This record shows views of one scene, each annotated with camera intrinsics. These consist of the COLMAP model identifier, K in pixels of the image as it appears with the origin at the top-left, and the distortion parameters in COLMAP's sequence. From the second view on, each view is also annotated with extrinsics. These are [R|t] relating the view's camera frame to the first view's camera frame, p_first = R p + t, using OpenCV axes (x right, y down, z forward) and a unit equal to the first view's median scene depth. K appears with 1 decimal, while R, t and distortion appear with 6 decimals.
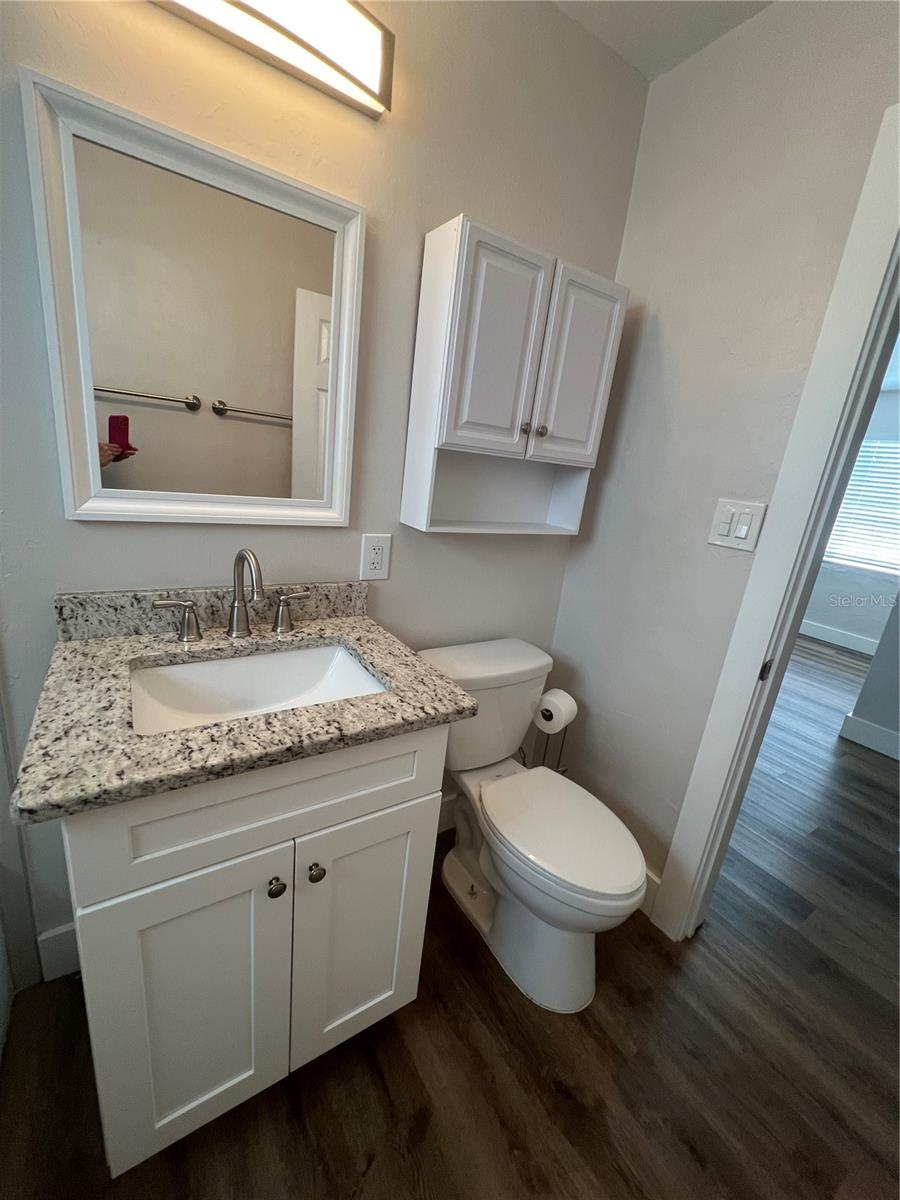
lens RADIAL K [[482.4, 0, 446.7], [0, 482.4, 597.6], [0, 0, 1]] dist [0.002104, -0.000557]
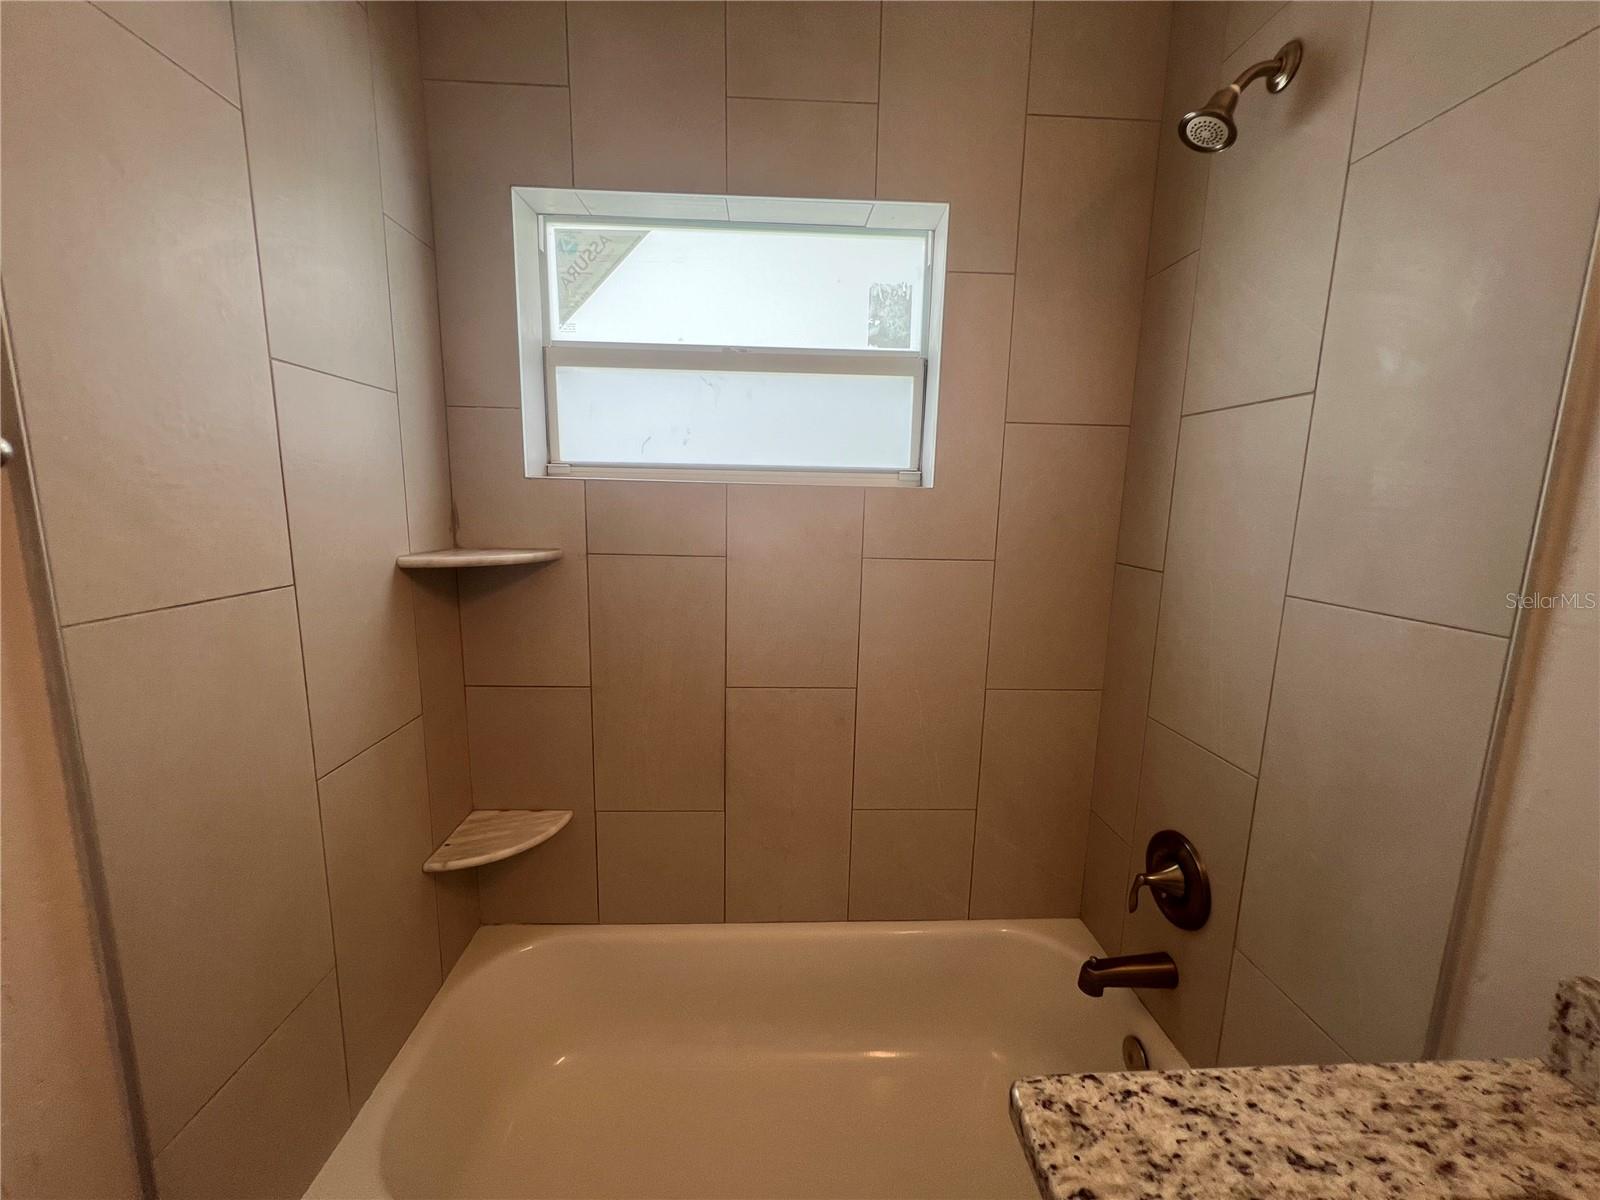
lens RADIAL K [[638.8, 0, 800.1], [0, 638.8, 602.2], [0, 0, 1]] dist [-0.002702, 0.000274]
pose [[-0.487308, 0.021625, -0.872962, 0.109594], [-0.309290, 0.930612, 0.195706, -0.235054], [0.816621, 0.365368, -0.446806, 0.513486]]
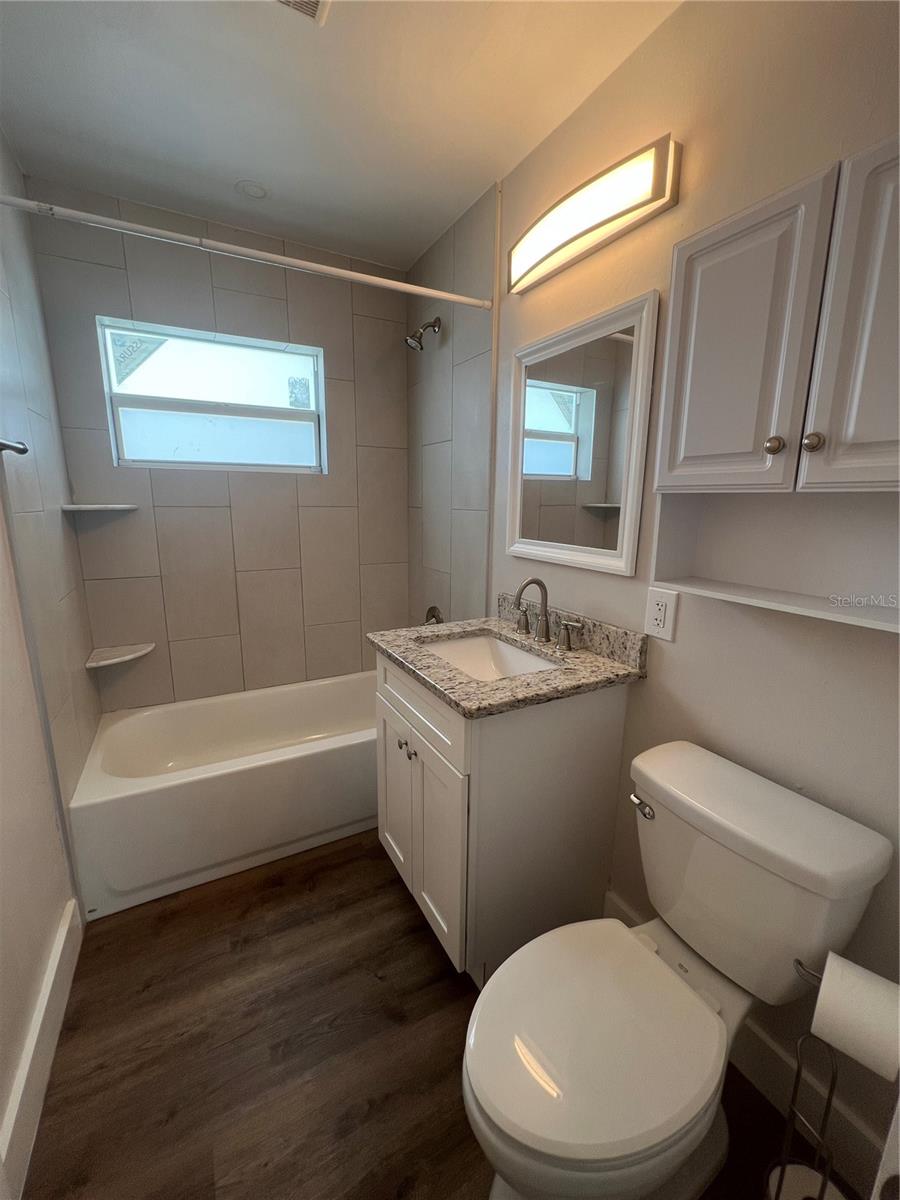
lens RADIAL K [[482.4, 0, 447.6], [0, 482.4, 597.2], [0, 0, 1]] dist [0.002104, -0.000557]
pose [[-0.069831, 0.090444, -0.993450, 1.115966], [-0.287548, 0.951786, 0.106863, -0.131622], [0.955217, 0.293127, -0.040458, 0.872702]]
